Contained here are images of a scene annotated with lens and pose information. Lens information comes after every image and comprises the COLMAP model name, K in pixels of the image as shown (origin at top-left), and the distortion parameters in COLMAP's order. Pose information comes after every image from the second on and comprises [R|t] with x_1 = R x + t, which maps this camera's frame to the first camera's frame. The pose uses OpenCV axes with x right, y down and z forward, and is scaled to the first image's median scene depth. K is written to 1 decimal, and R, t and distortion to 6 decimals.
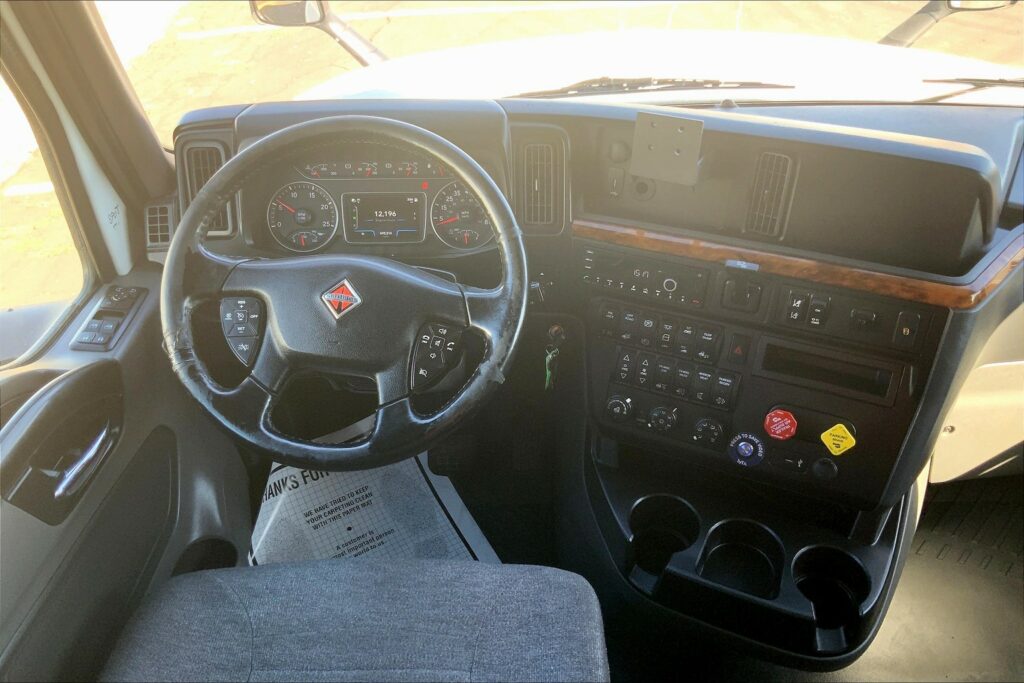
lens RADIAL K [[808.4, 0, 530.2], [0, 808.4, 341.3], [0, 0, 1]] dist [0.060742, -0.103835]
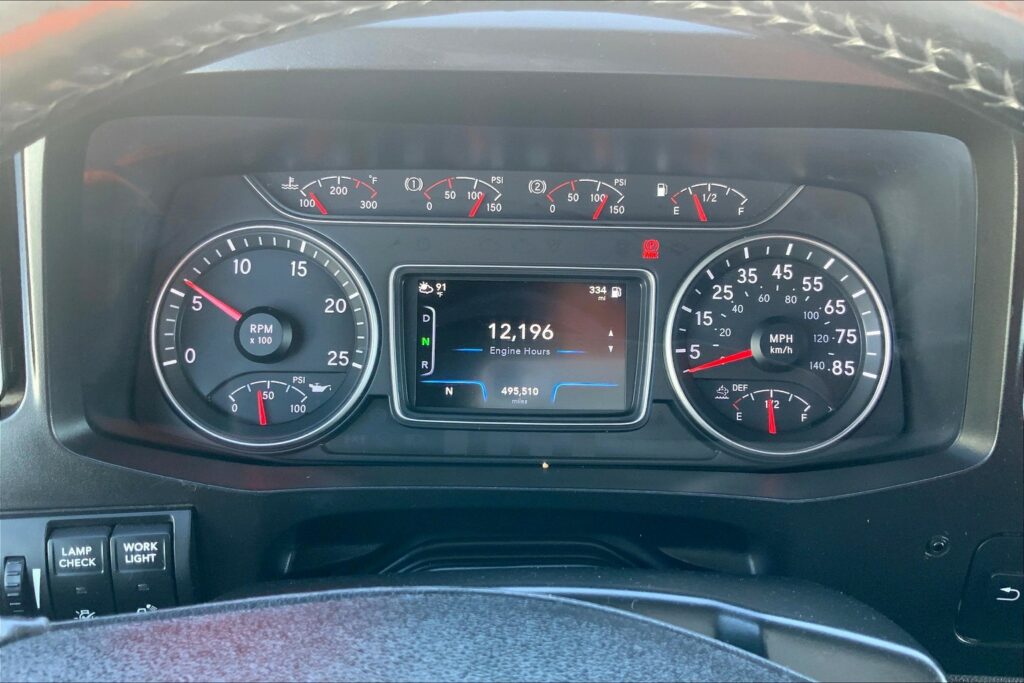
lens RADIAL K [[808.4, 0, 507.3], [0, 808.4, 343.5], [0, 0, 1]] dist [0.060742, -0.103835]
pose [[0.999333, 0.031911, 0.017752, -0.208393], [-0.030430, 0.996468, -0.078261, -0.139577], [-0.020186, 0.077668, 0.996775, 0.743703]]
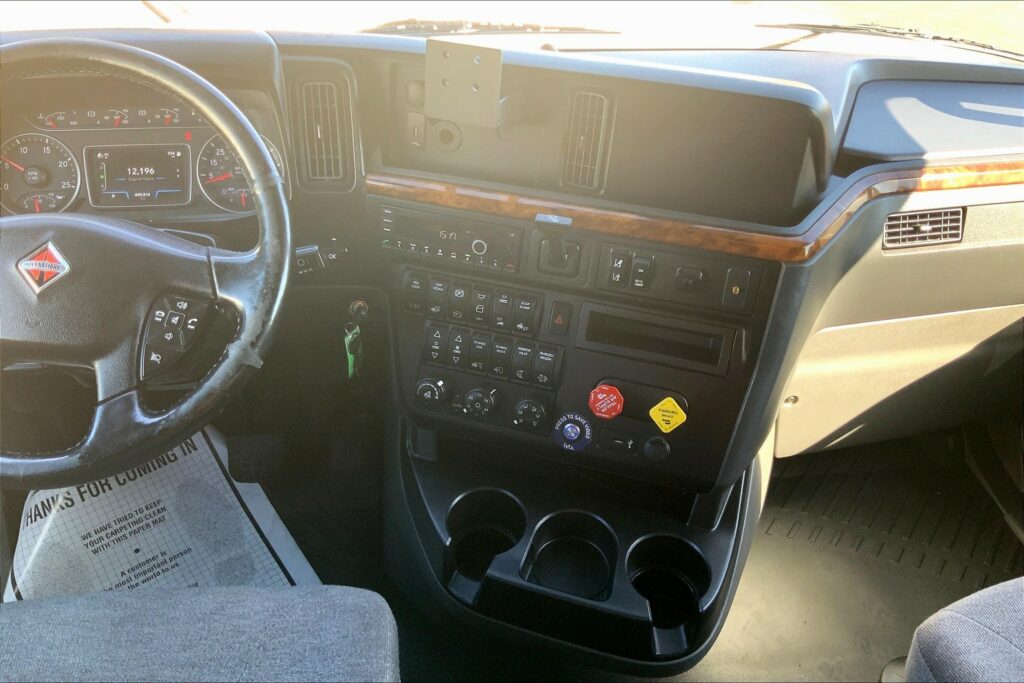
lens RADIAL K [[849.1, 0, 505.0], [0, 849.1, 337.0], [0, 0, 1]] dist [0.080710, -0.184823]
pose [[0.990013, -0.037517, 0.135894, 0.069665], [0.036235, 0.999273, 0.011895, 0.015772], [-0.136241, -0.006852, 0.990652, 0.093436]]
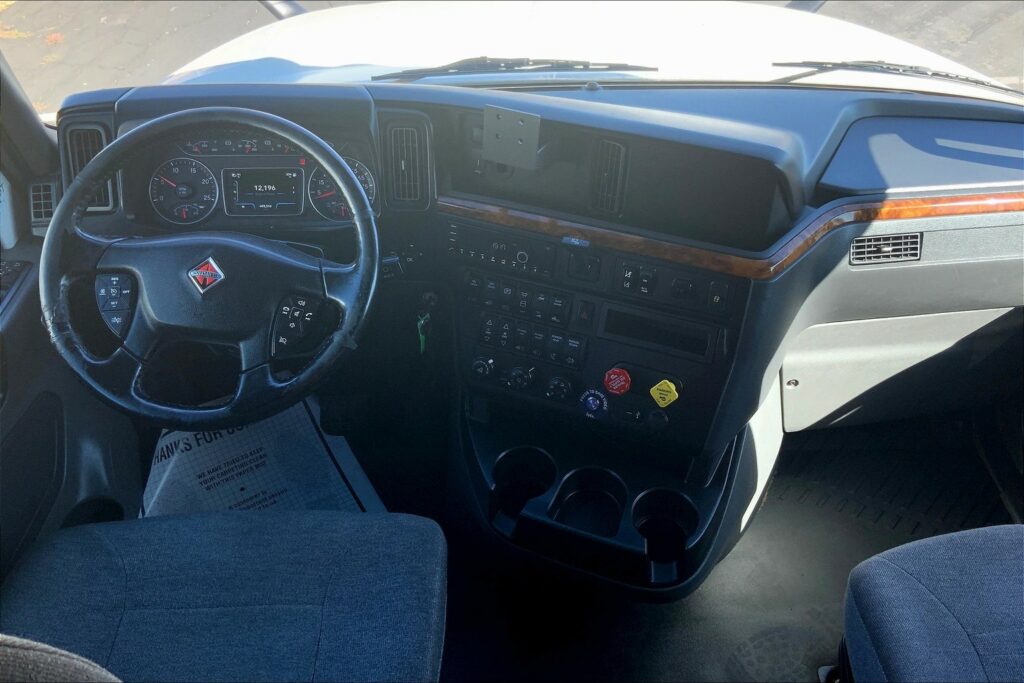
lens RADIAL K [[849.1, 0, 533.8], [0, 849.1, 288.1], [0, 0, 1]] dist [0.080710, -0.184823]
pose [[0.997029, -0.006467, 0.076758, 0.093462], [0.006961, 0.999957, -0.006168, -0.018863], [-0.076715, 0.006684, 0.997031, -0.152950]]
